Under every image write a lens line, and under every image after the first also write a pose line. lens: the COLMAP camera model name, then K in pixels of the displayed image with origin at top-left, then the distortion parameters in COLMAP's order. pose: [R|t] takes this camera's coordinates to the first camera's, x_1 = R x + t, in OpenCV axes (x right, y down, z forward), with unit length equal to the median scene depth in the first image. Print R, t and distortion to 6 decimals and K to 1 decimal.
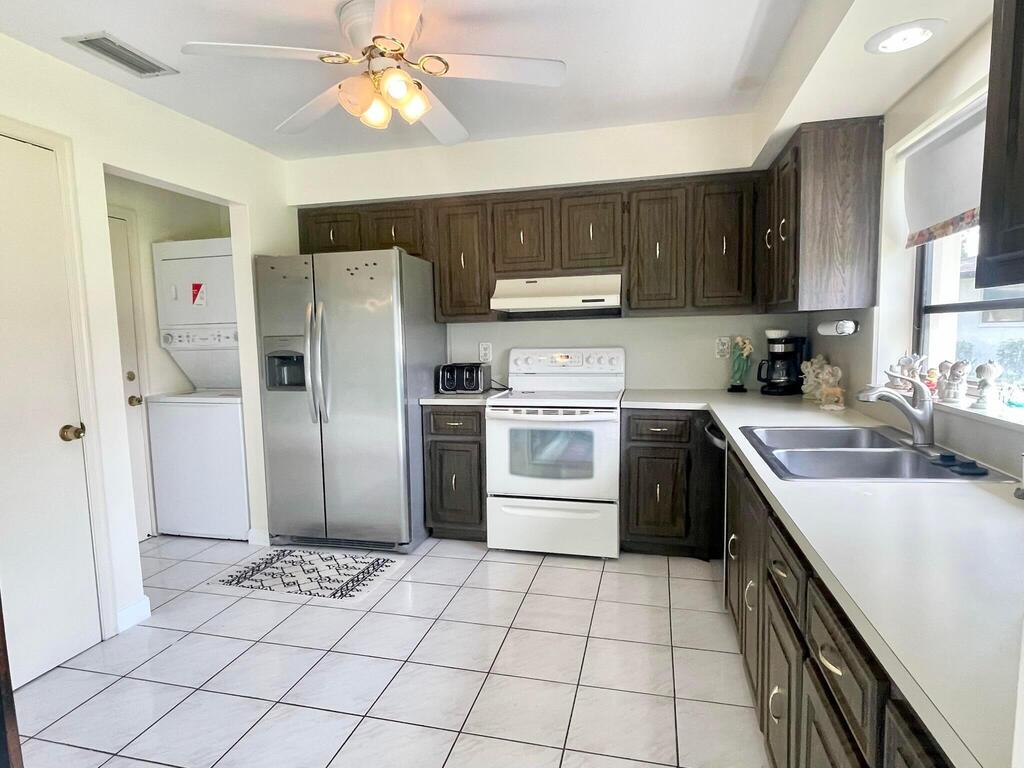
lens RADIAL K [[577.7, 0, 503.5], [0, 577.7, 385.8], [0, 0, 1]] dist [-0.001235, -0.002475]
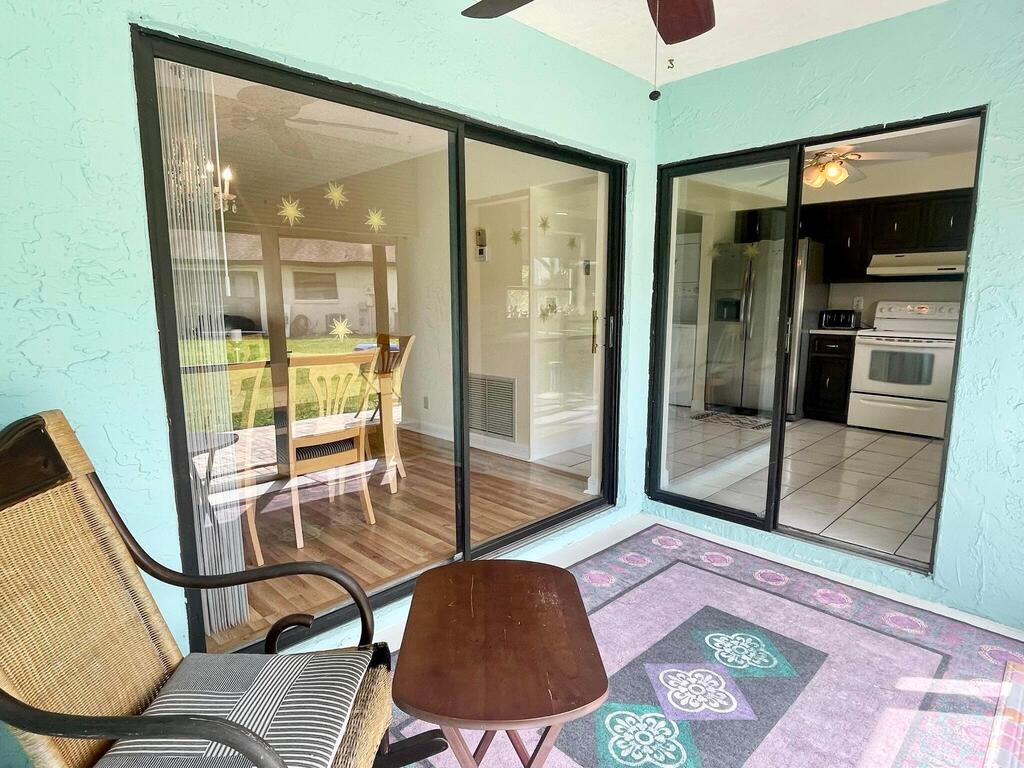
lens RADIAL K [[577.7, 0, 512.4], [0, 577.7, 391.4], [0, 0, 1]] dist [-0.001235, -0.002475]
pose [[0.856220, 0.101776, -0.506487, -0.019626], [-0.062836, 0.993640, 0.093442, 0.096794], [0.512776, -0.048182, 0.857169, -0.854153]]
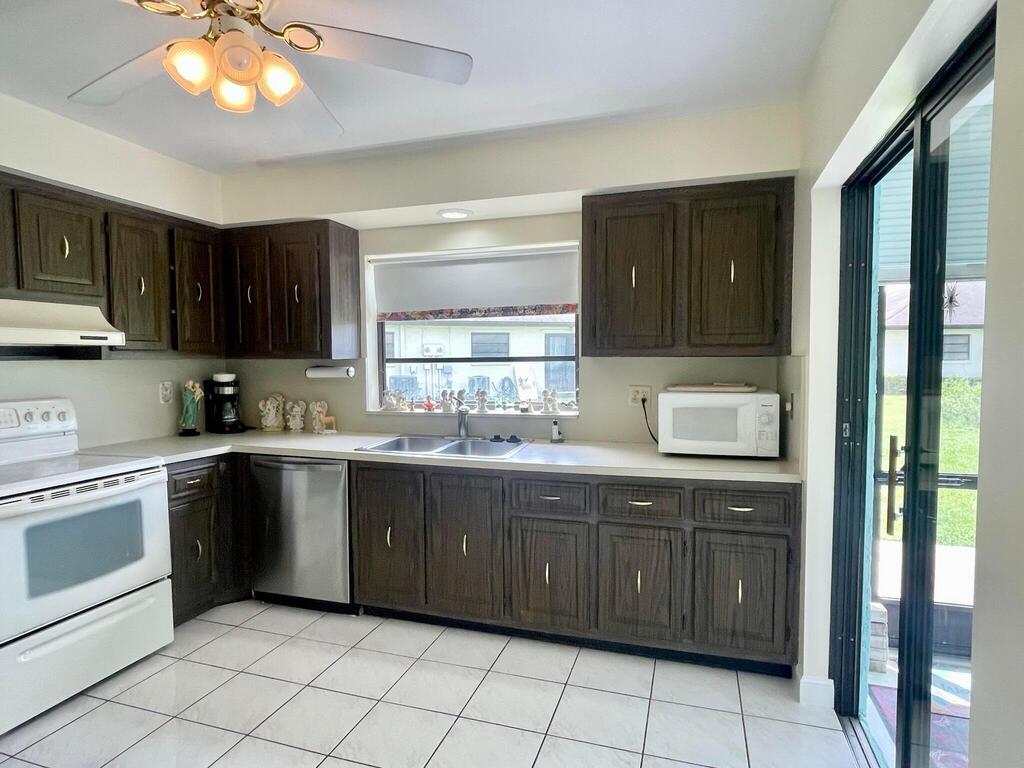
lens RADIAL K [[577.7, 0, 504.9], [0, 577.7, 385.5], [0, 0, 1]] dist [-0.001235, -0.002475]
pose [[0.068910, -0.025853, 0.997288, -0.570258], [0.100025, 0.994806, 0.018877, -0.041751], [-0.992596, 0.098453, 0.071138, 0.387151]]
